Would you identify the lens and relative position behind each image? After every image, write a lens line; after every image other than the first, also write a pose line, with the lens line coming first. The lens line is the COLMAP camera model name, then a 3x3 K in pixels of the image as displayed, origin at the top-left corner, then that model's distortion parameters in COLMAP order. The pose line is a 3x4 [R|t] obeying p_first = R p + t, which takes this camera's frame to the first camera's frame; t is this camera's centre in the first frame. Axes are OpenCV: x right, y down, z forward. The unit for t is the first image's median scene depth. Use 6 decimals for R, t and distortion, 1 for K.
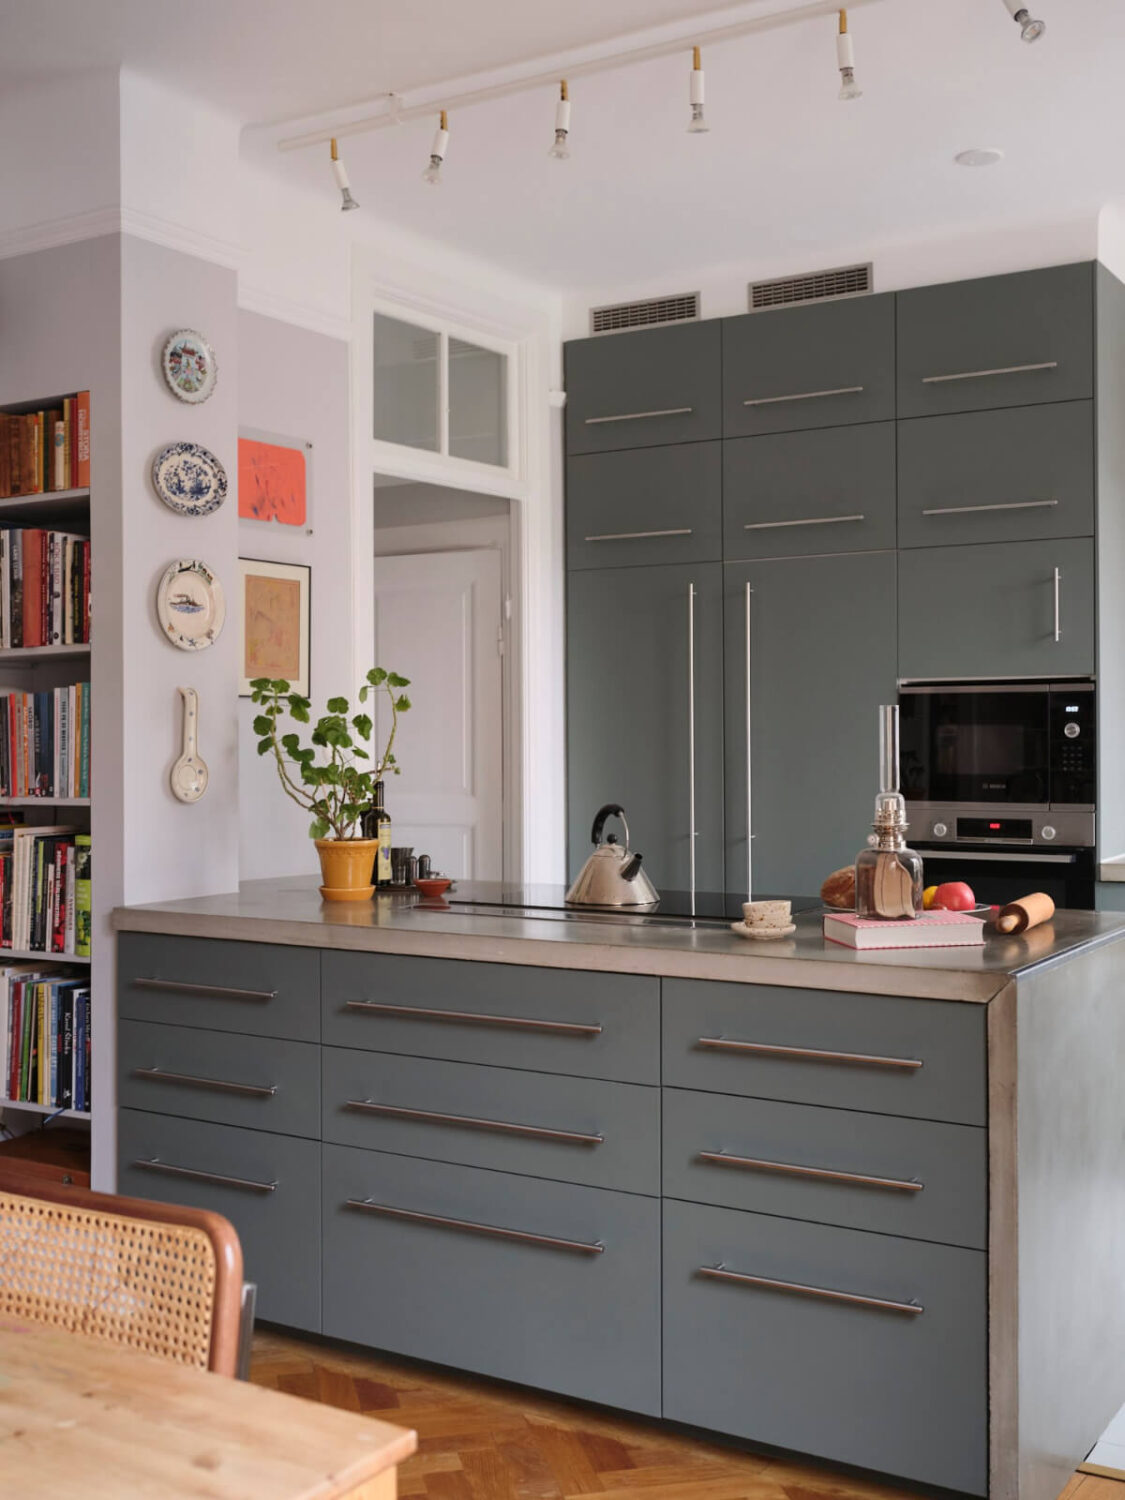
lens RADIAL K [[1784.3, 0, 562.5], [0, 1784.3, 750.0], [0, 0, 1]] dist [-0.013620, -0.029739]
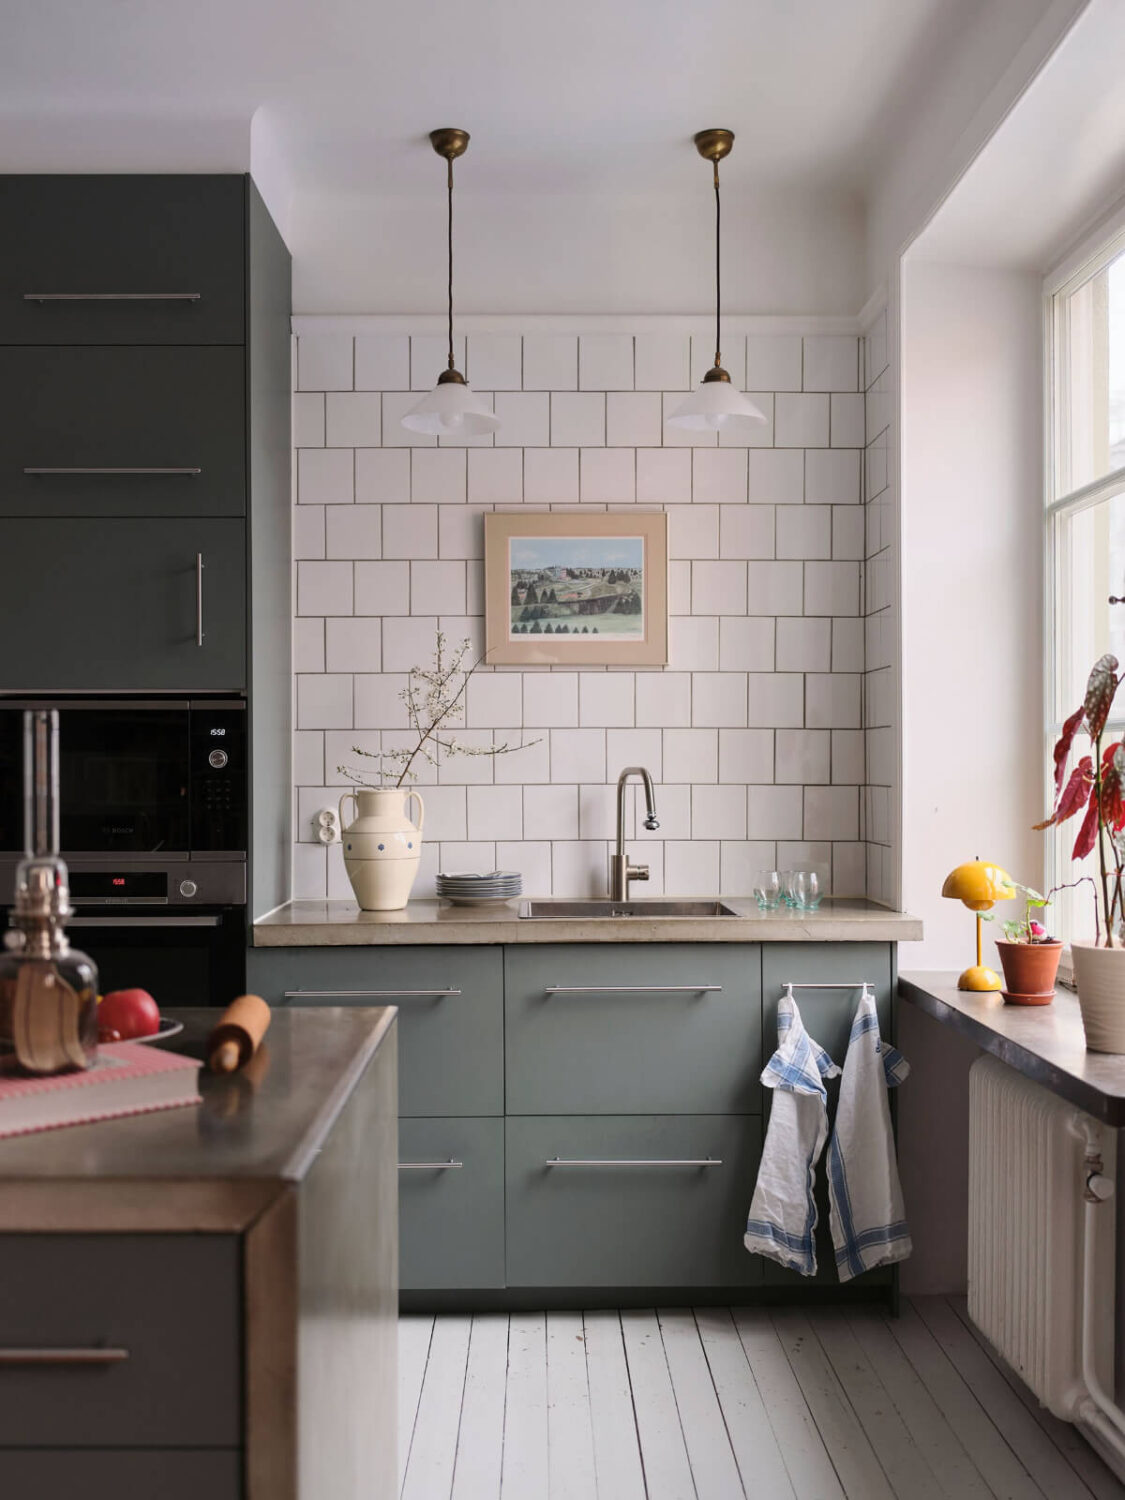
lens RADIAL K [[1343.0, 0, 419.6], [0, 1343.0, 769.1], [0, 0, 1]] dist [0.026534, -0.085810]
pose [[0.842687, 0.004204, 0.538388, 0.038505], [-0.000664, 0.999977, -0.006769, -0.002441], [-0.538404, 0.005346, 0.842670, 0.444794]]
